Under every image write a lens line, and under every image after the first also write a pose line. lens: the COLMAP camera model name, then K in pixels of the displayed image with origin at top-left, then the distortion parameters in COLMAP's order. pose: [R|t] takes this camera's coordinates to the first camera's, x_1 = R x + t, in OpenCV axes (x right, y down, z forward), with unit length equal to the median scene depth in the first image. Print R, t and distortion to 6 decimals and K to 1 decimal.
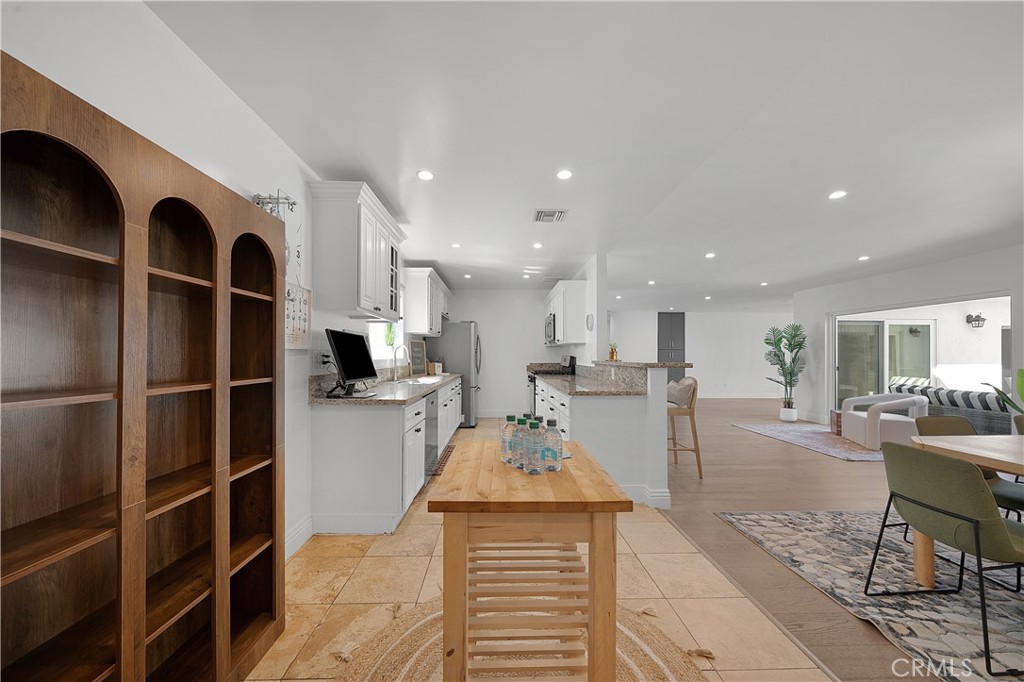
lens RADIAL K [[363.9, 0, 508.6], [0, 363.9, 350.5], [0, 0, 1]] dist [-0.005677, -0.000033]
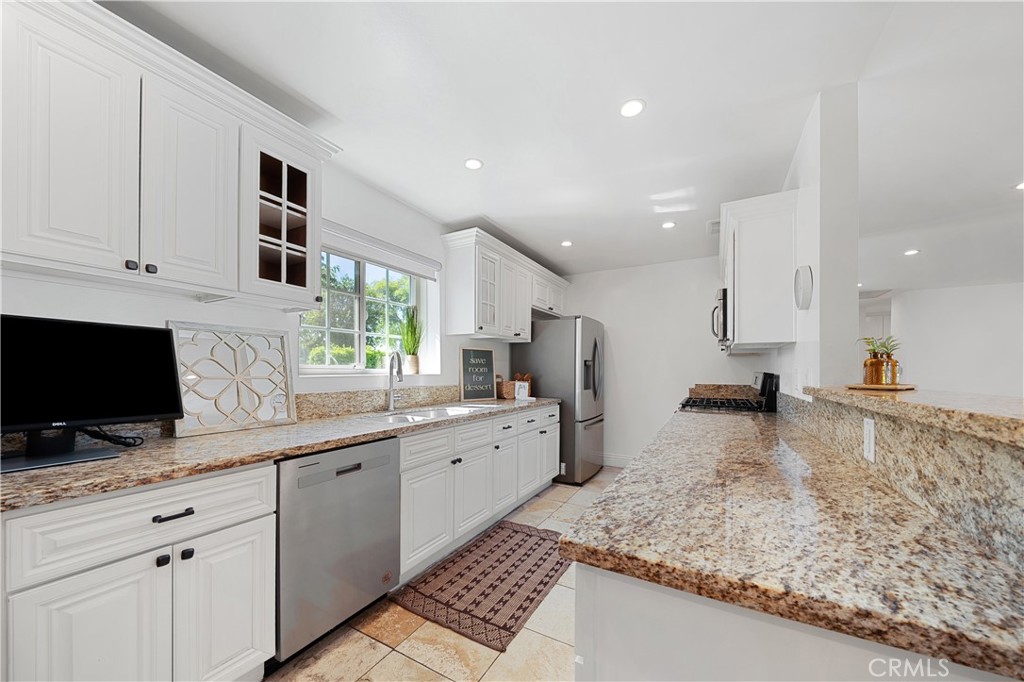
lens RADIAL K [[363.9, 0, 508.4], [0, 363.9, 369.0], [0, 0, 1]] dist [-0.005677, -0.000033]
pose [[0.850910, 0.003251, -0.525301, 0.134017], [0.002503, 0.999944, 0.010244, 0.004806], [0.525305, -0.010032, 0.850855, 0.422050]]
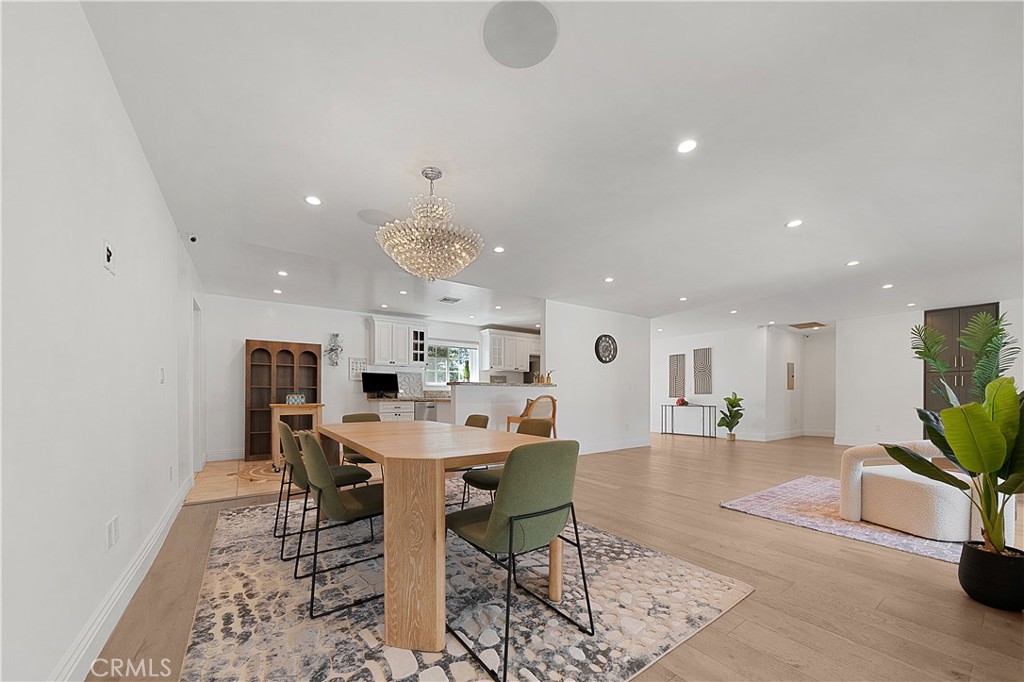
lens RADIAL K [[363.9, 0, 514.1], [0, 363.9, 392.7], [0, 0, 1]] dist [-0.005677, -0.000033]
pose [[0.556379, 0.014518, -0.830802, 0.966764], [0.000123, 0.999846, 0.017554, 0.019126], [0.830929, -0.009869, 0.556291, 0.180837]]
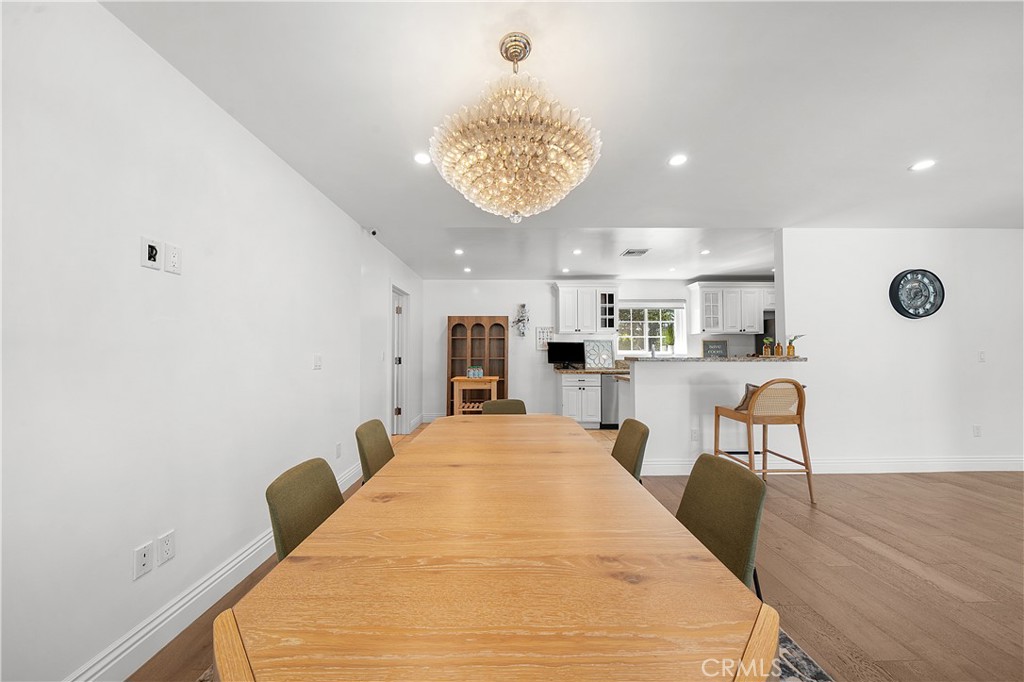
lens RADIAL K [[363.9, 0, 508.0], [0, 363.9, 341.3], [0, 0, 1]] dist [-0.005677, -0.000033]
pose [[-0.003453, -0.021436, -0.999764, 0.851093], [0.012895, 0.999686, -0.021479, -0.003767], [0.999911, -0.012966, -0.003176, 0.298164]]
